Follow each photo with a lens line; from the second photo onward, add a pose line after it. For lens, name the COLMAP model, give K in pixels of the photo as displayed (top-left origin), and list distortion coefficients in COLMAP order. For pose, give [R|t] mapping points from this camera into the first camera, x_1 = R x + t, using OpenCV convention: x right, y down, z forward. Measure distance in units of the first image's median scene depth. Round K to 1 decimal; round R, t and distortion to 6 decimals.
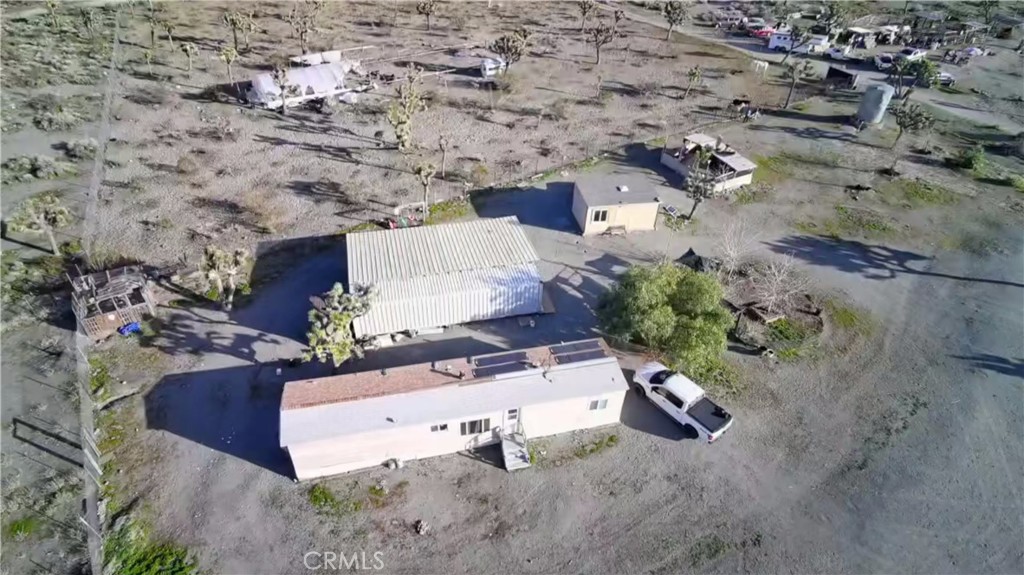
lens RADIAL K [[554.4, 0, 506.2], [0, 554.4, 289.1], [0, 0, 1]] dist [0.018251, -0.000463]
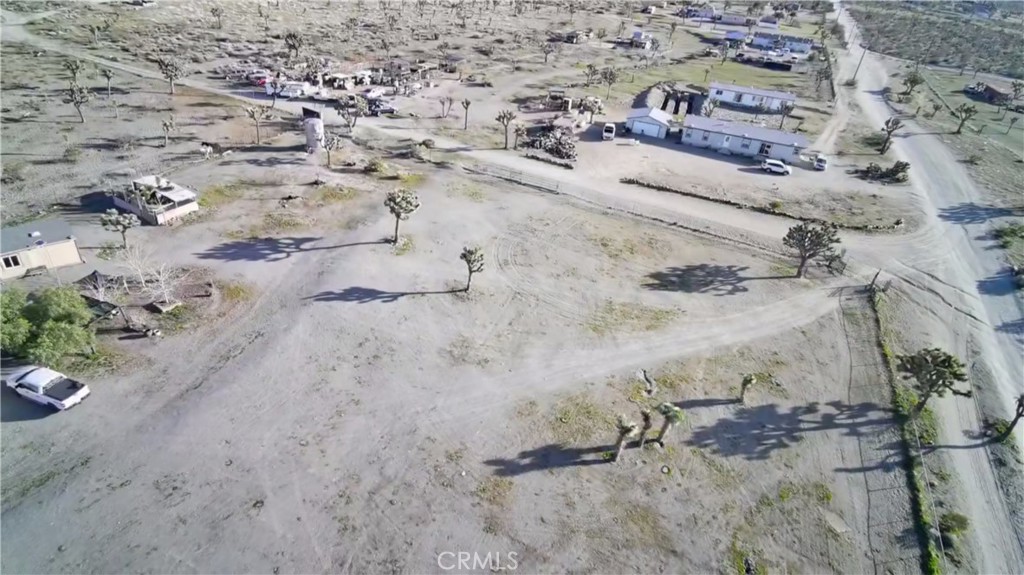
lens RADIAL K [[569.7, 0, 514.6], [0, 569.7, 292.3], [0, 0, 1]] dist [0.013900, -0.000167]
pose [[0.839250, -0.251135, 0.482277, 0.373688], [0.283620, 0.958919, 0.005787, 0.170597], [-0.463918, 0.131927, 0.876000, -0.381530]]
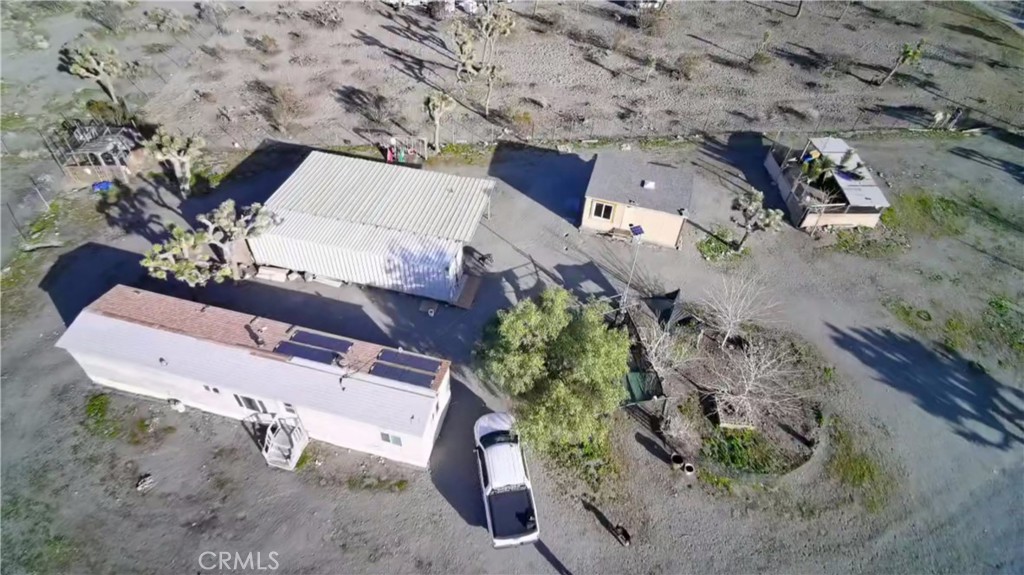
lens RADIAL K [[554.4, 0, 506.2], [0, 554.4, 289.1], [0, 0, 1]] dist [0.018251, -0.000463]
pose [[0.886216, 0.331586, -0.323530, 0.285793], [-0.291912, 0.941963, 0.165811, -0.100057], [0.359734, -0.052502, 0.931577, 0.186731]]
